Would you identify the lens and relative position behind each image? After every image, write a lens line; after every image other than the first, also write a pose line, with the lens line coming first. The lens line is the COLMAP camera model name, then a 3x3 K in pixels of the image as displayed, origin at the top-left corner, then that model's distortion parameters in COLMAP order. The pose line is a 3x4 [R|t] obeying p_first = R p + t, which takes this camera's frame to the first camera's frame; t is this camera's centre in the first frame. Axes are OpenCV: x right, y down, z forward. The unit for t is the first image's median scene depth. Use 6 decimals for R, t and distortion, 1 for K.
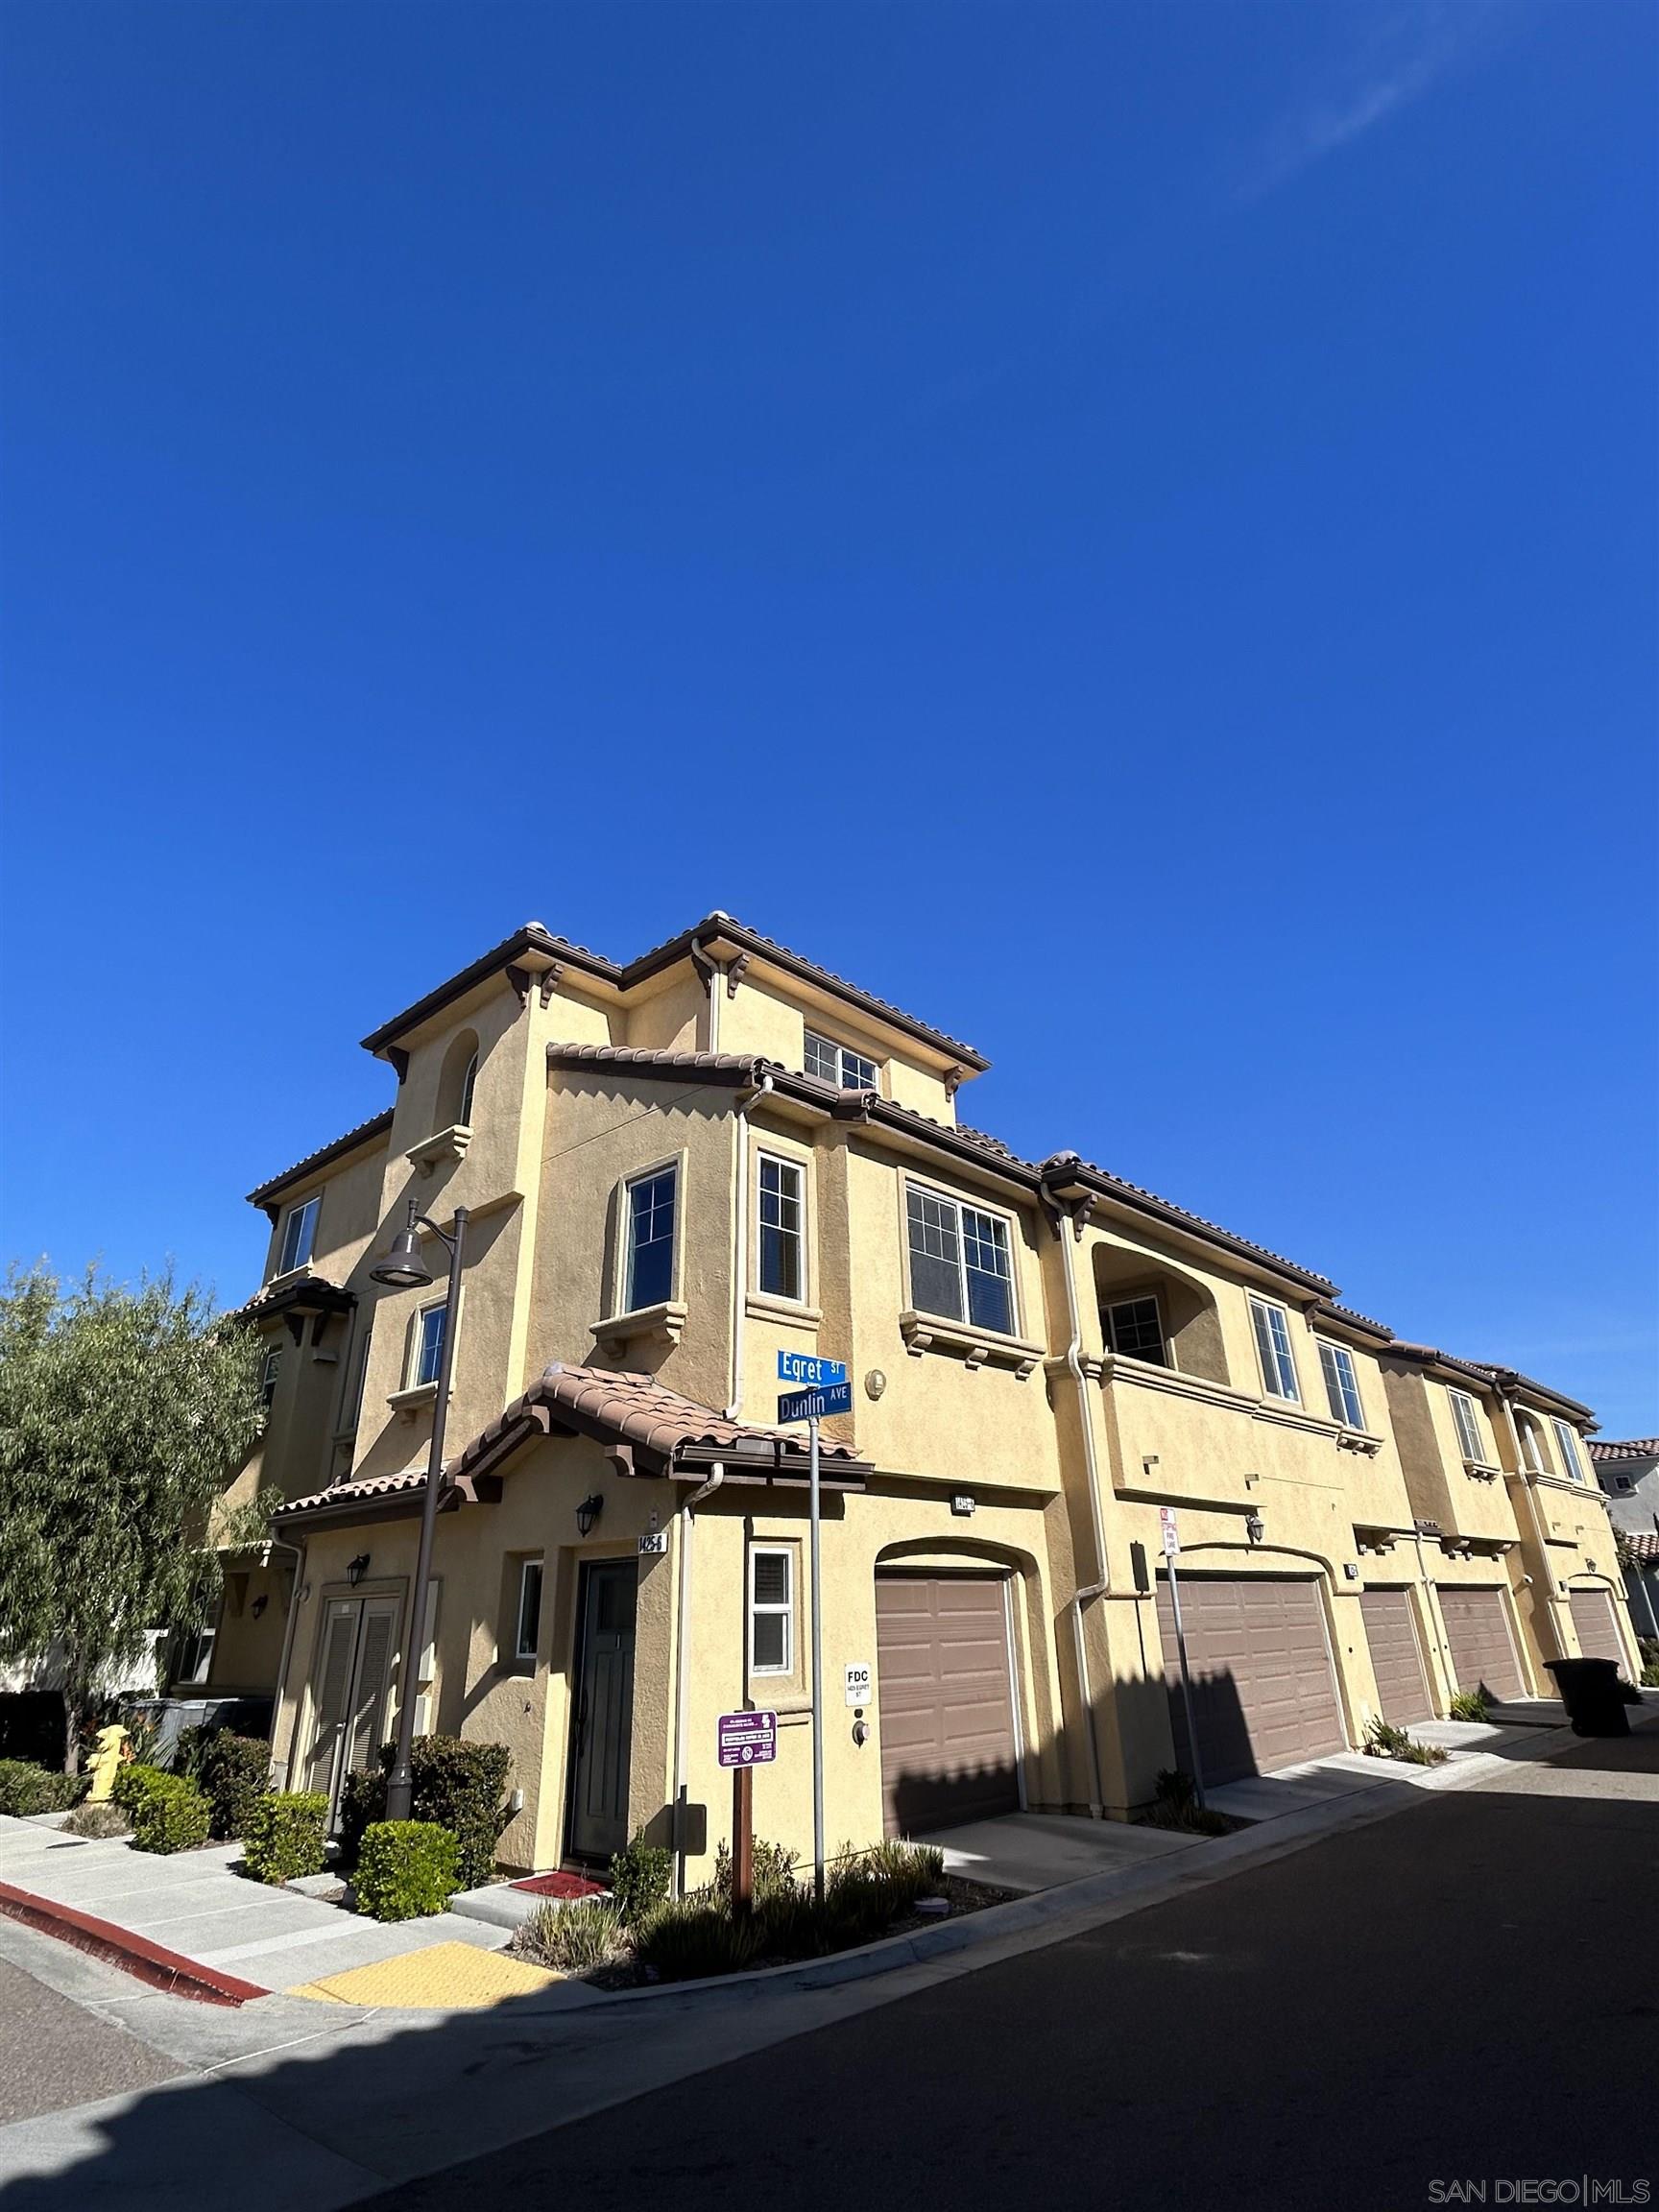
lens RADIAL K [[1116.6, 0, 832.9], [0, 1116.6, 1116.5], [0, 0, 1]] dist [-0.001975, 0.000281]
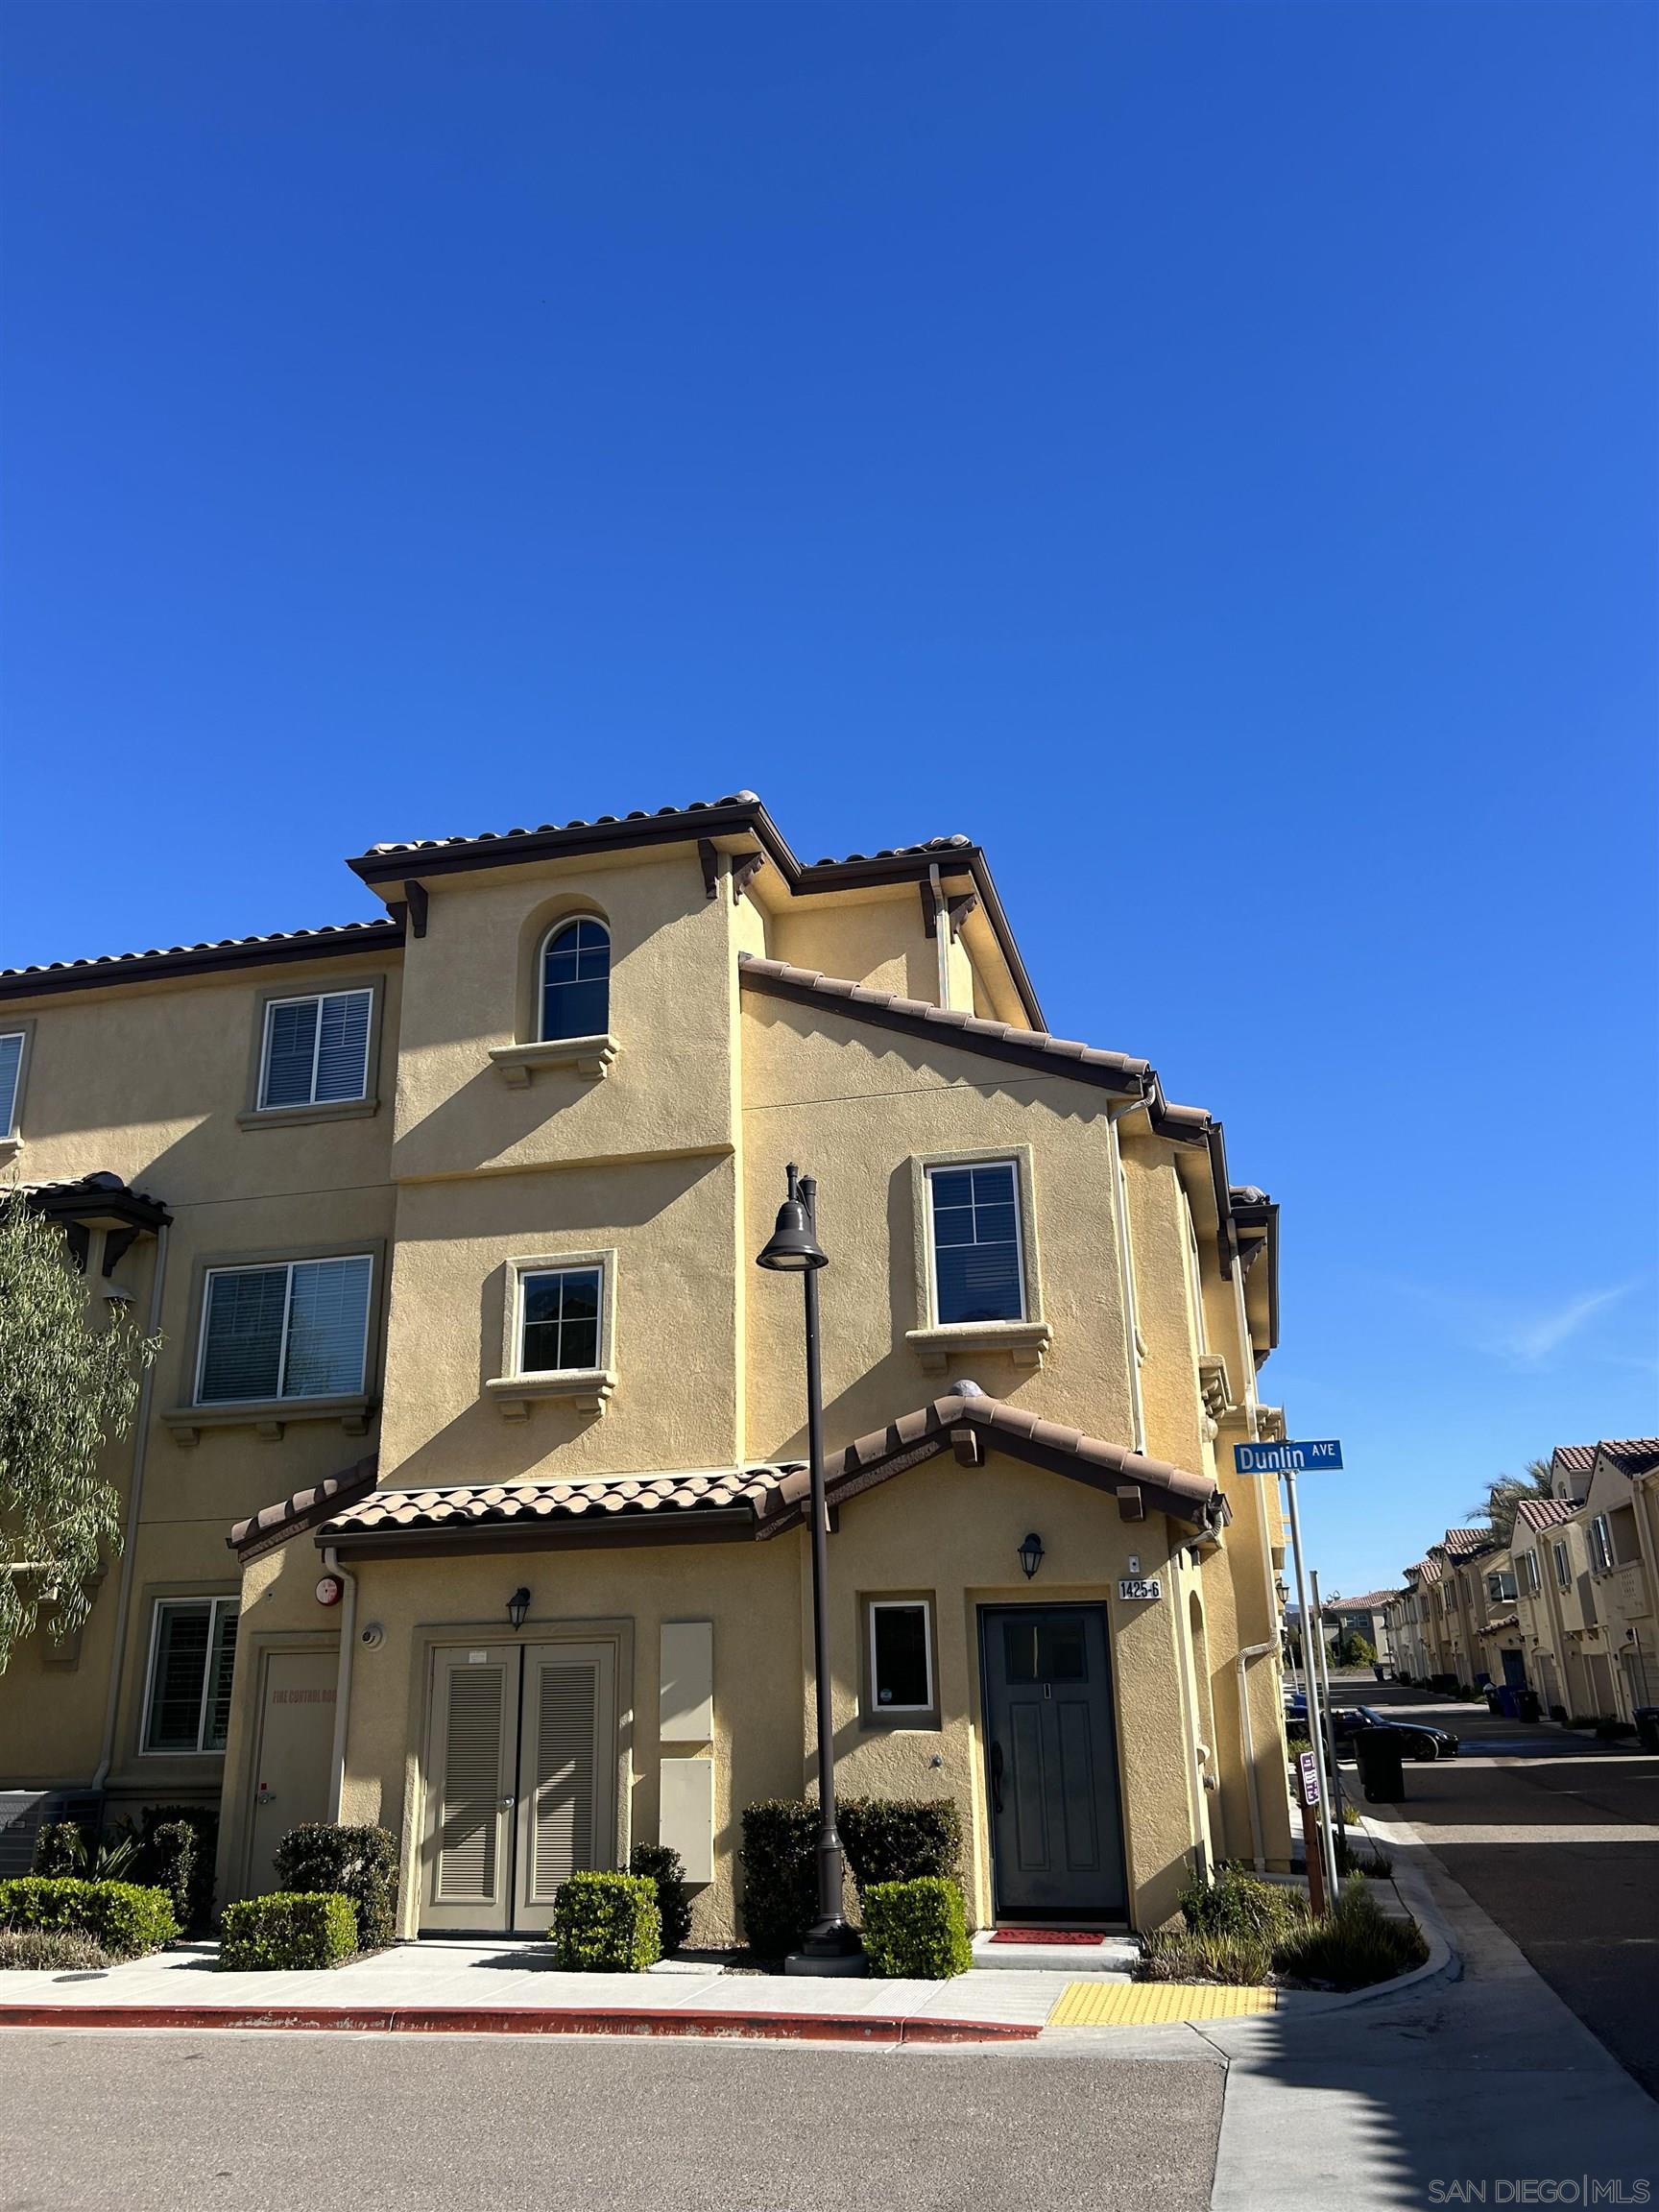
lens RADIAL K [[1666.4, 0, 823.7], [0, 1666.4, 1105.9], [0, 0, 1]] dist [0.021957, -0.002781]
pose [[0.879768, 0.160250, 0.447581, -0.830702], [-0.195200, 0.980217, 0.032734, -0.012095], [-0.433481, -0.116167, 0.893644, -0.082199]]
